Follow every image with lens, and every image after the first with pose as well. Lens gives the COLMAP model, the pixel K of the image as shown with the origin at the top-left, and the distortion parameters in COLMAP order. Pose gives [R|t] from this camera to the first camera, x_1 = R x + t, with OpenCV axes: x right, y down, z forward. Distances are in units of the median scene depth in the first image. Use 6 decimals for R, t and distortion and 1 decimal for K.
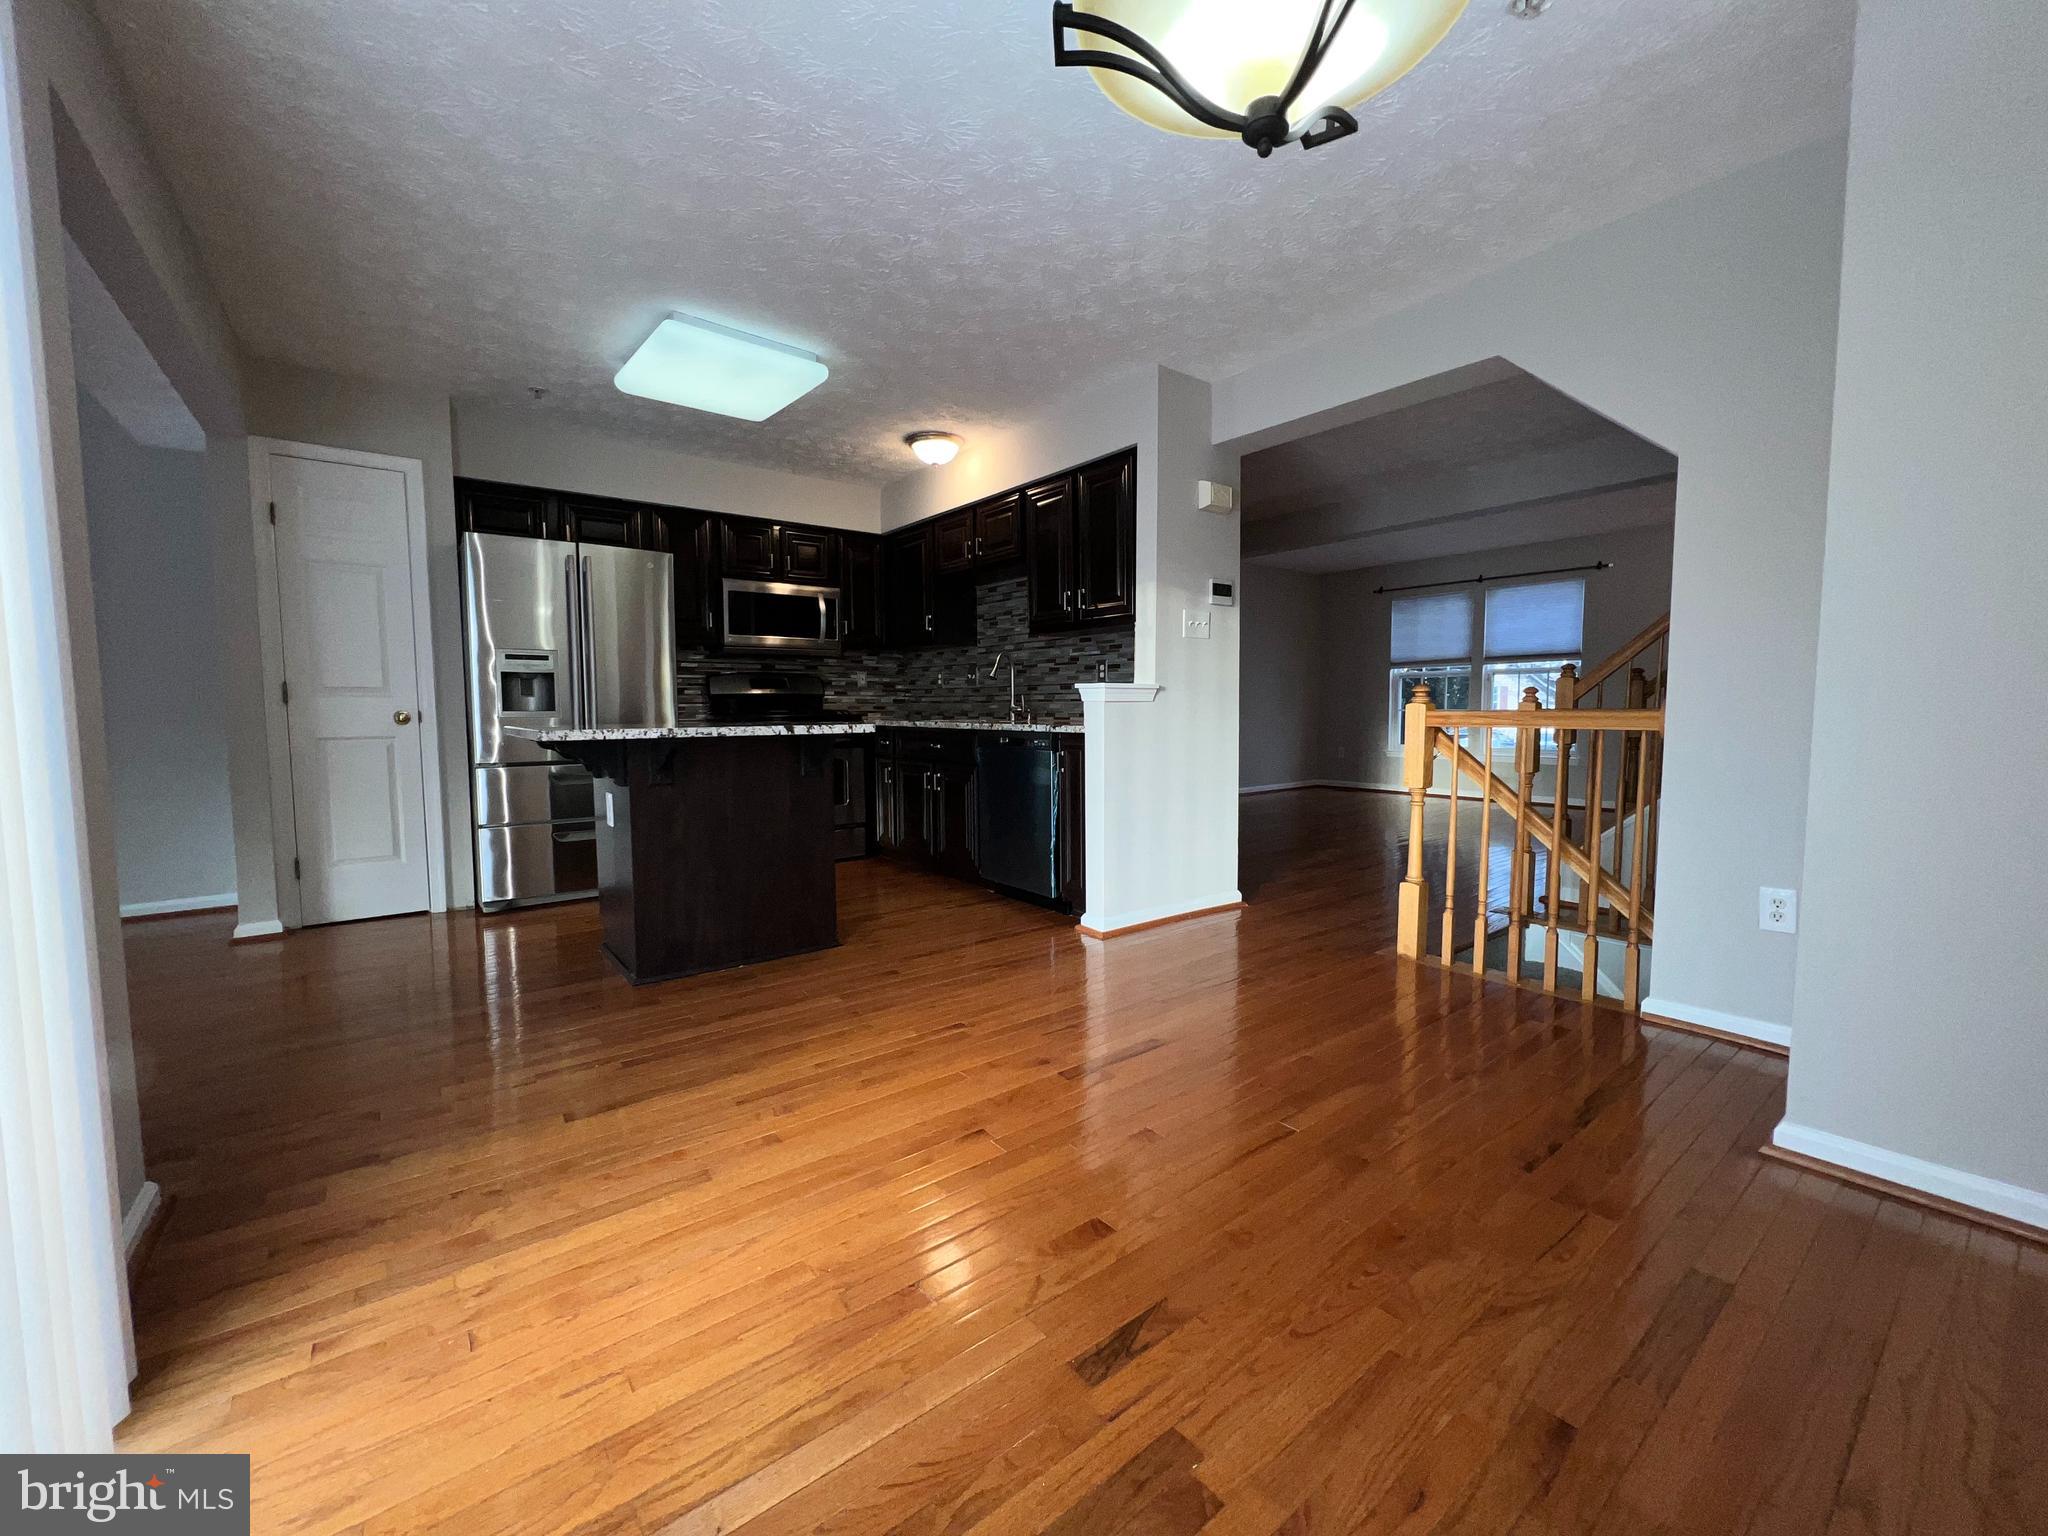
lens RADIAL K [[820.4, 0, 1021.4], [0, 820.4, 761.6], [0, 0, 1]] dist [0.000143, 0.000212]
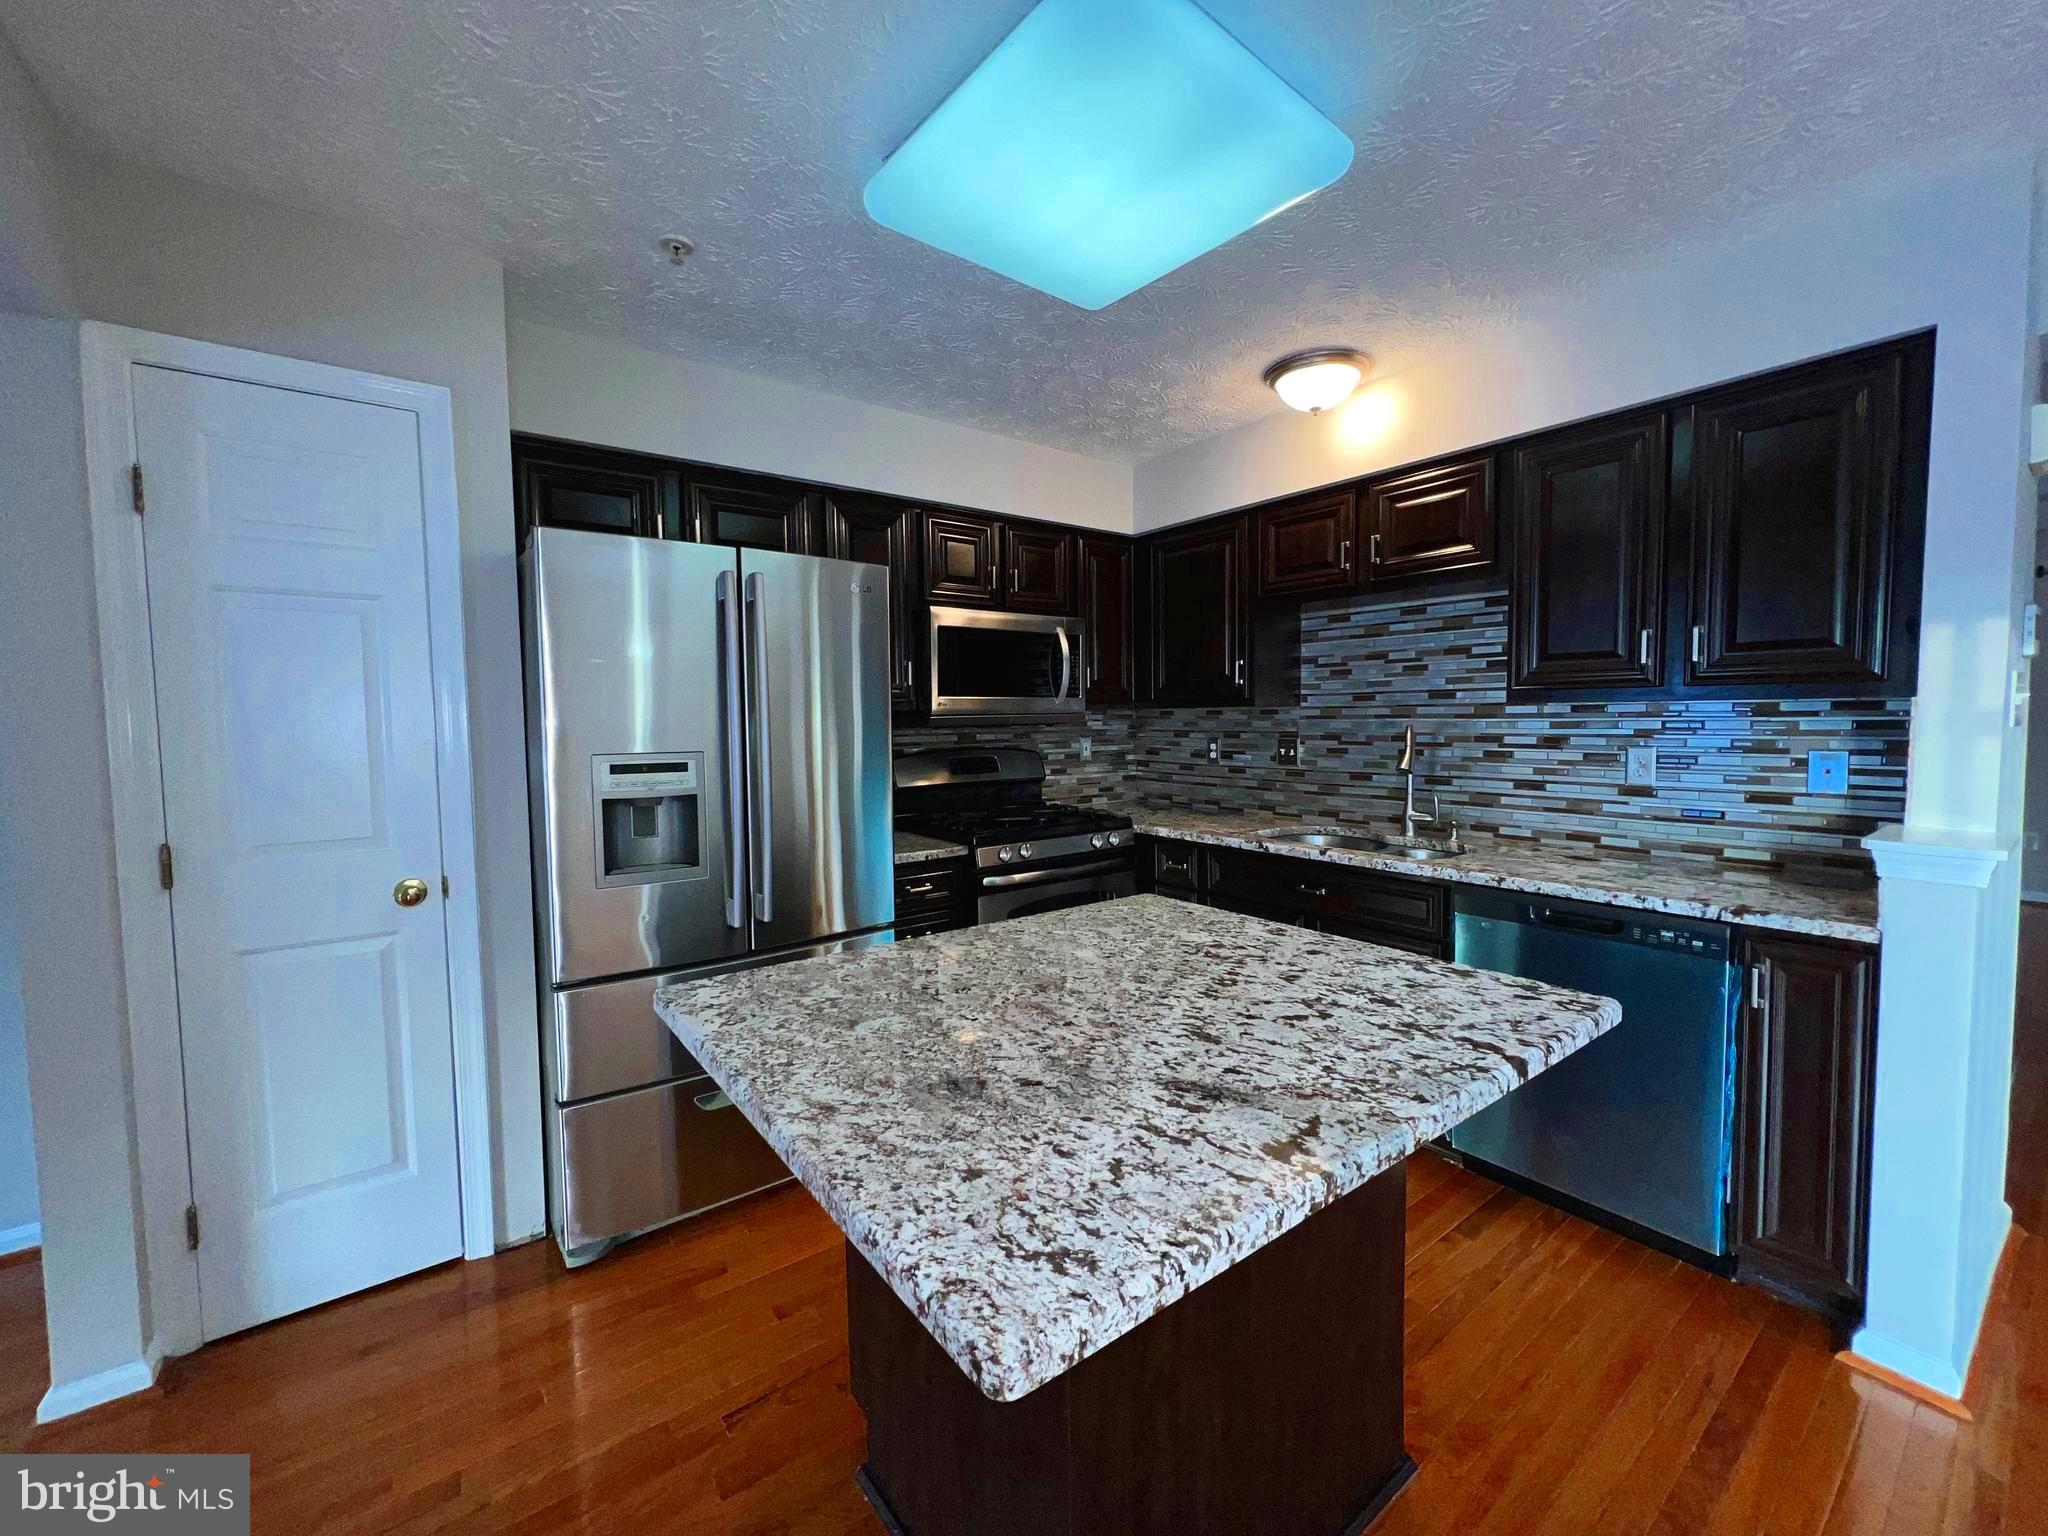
lens RADIAL K [[820.4, 0, 1021.4], [0, 820.4, 761.6], [0, 0, 1]] dist [0.000143, 0.000212]
pose [[0.999877, -0.007212, -0.013893, -0.349702], [0.007024, 0.999884, -0.013507, -0.119268], [0.013989, 0.013407, 0.999812, 0.470262]]
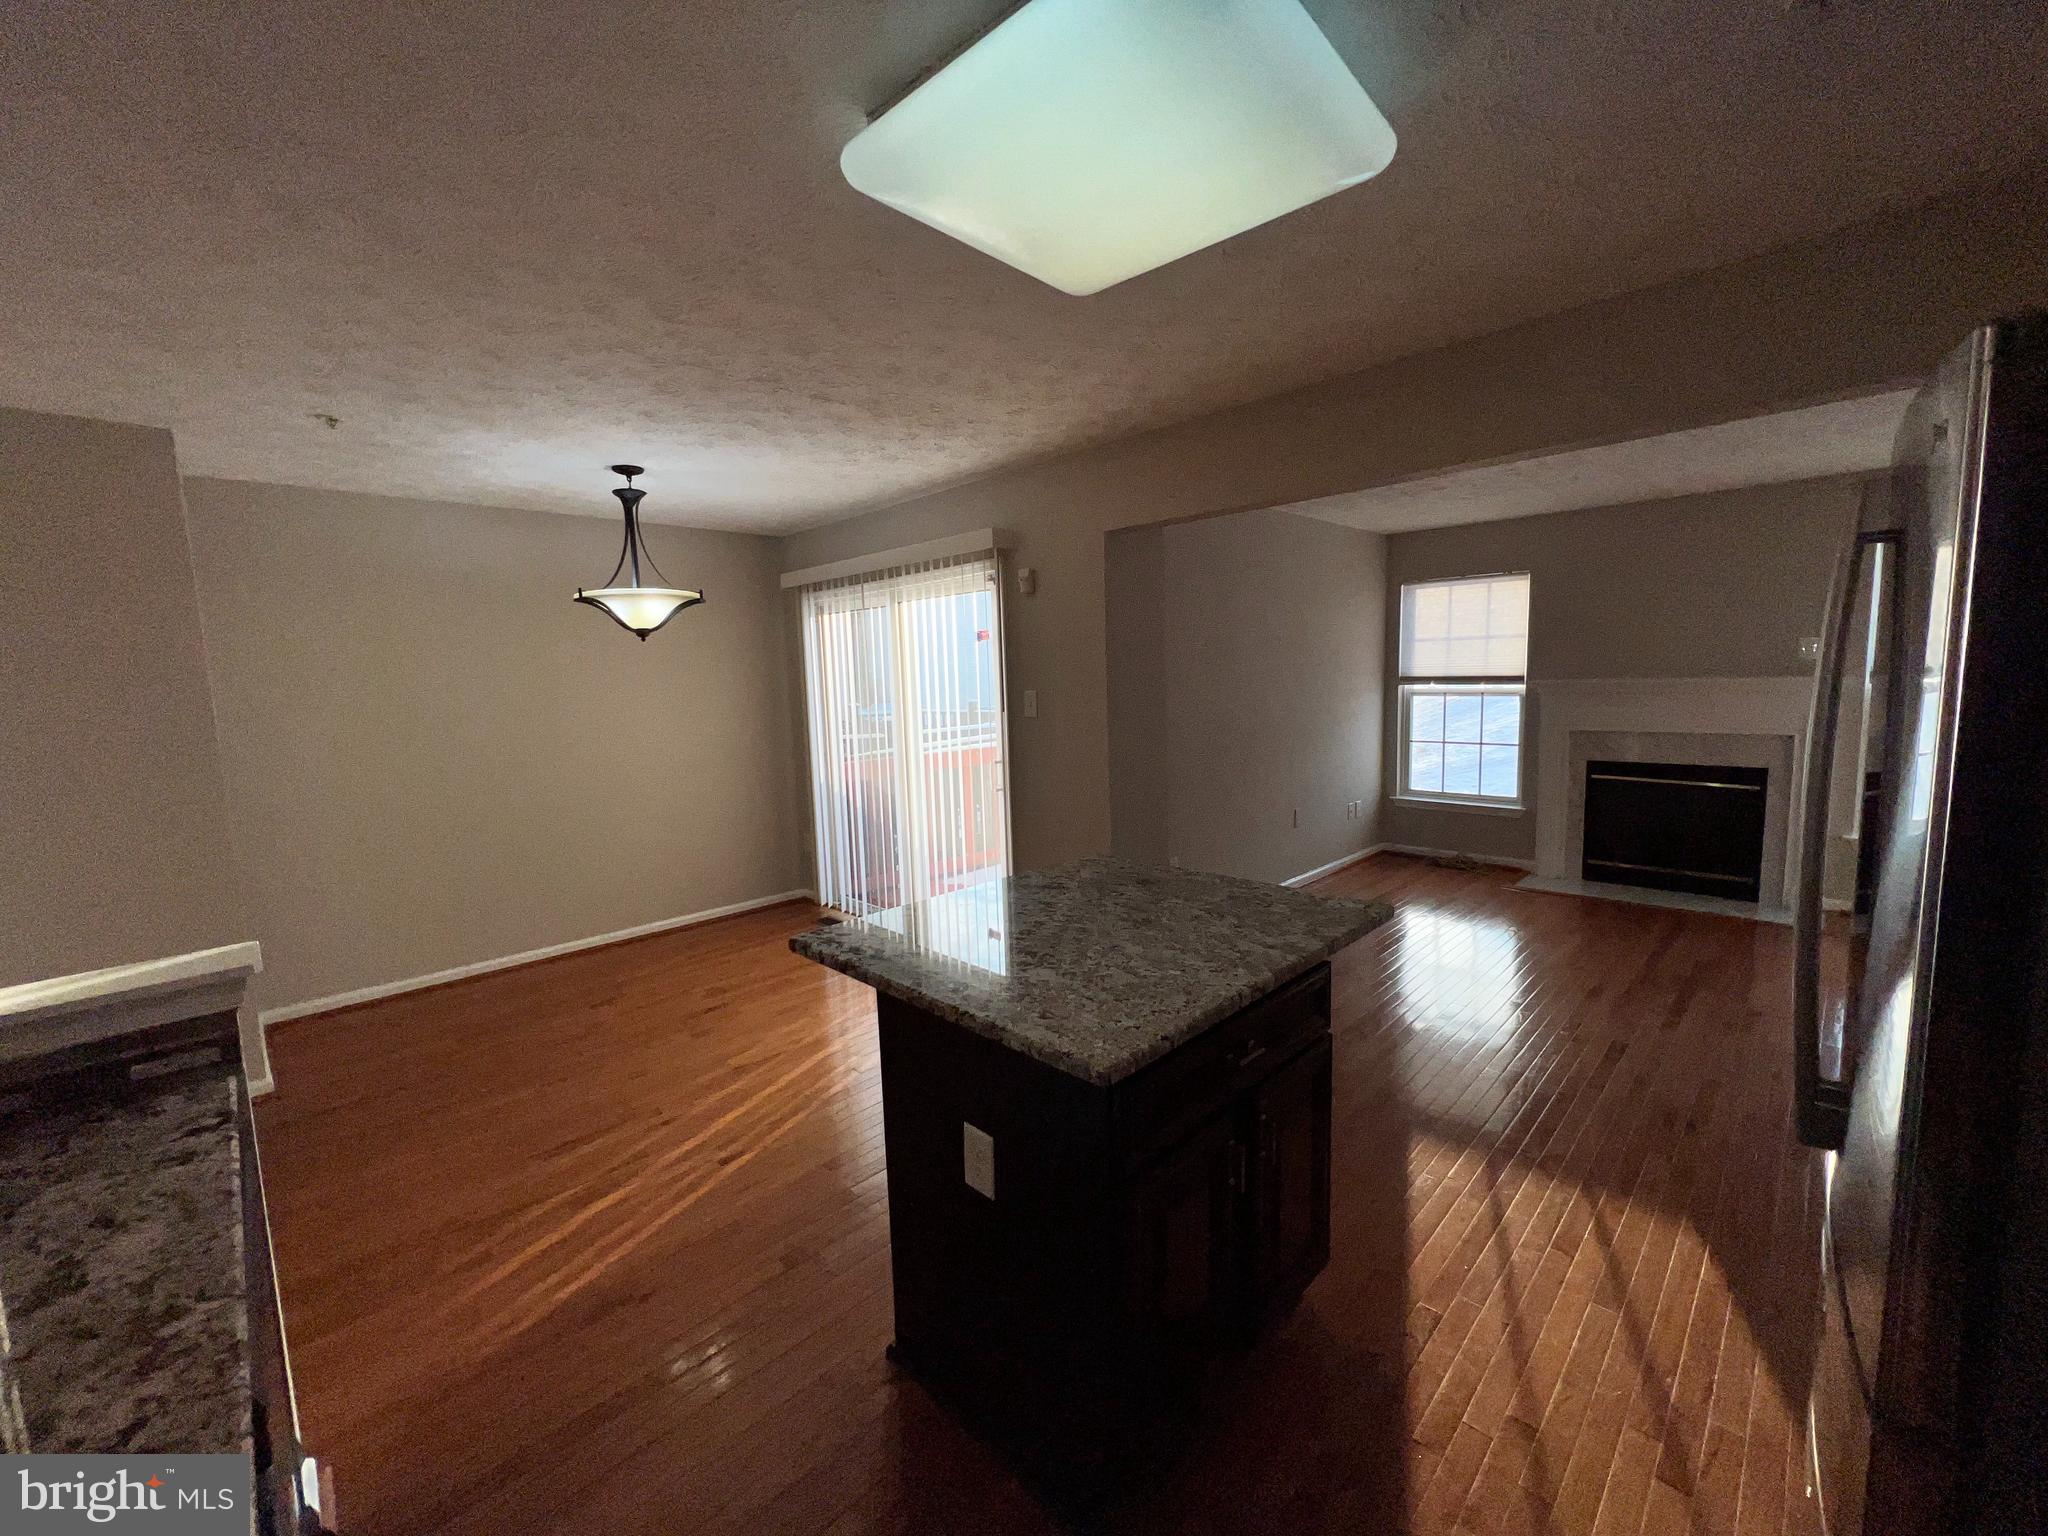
lens RADIAL K [[820.4, 0, 1021.4], [0, 820.4, 761.6], [0, 0, 1]] dist [0.000143, 0.000212]
pose [[-0.991258, 0.053447, -0.120631, -0.219957], [0.031418, 0.983597, 0.177623, -0.216594], [0.128146, 0.172280, -0.976677, 1.237614]]
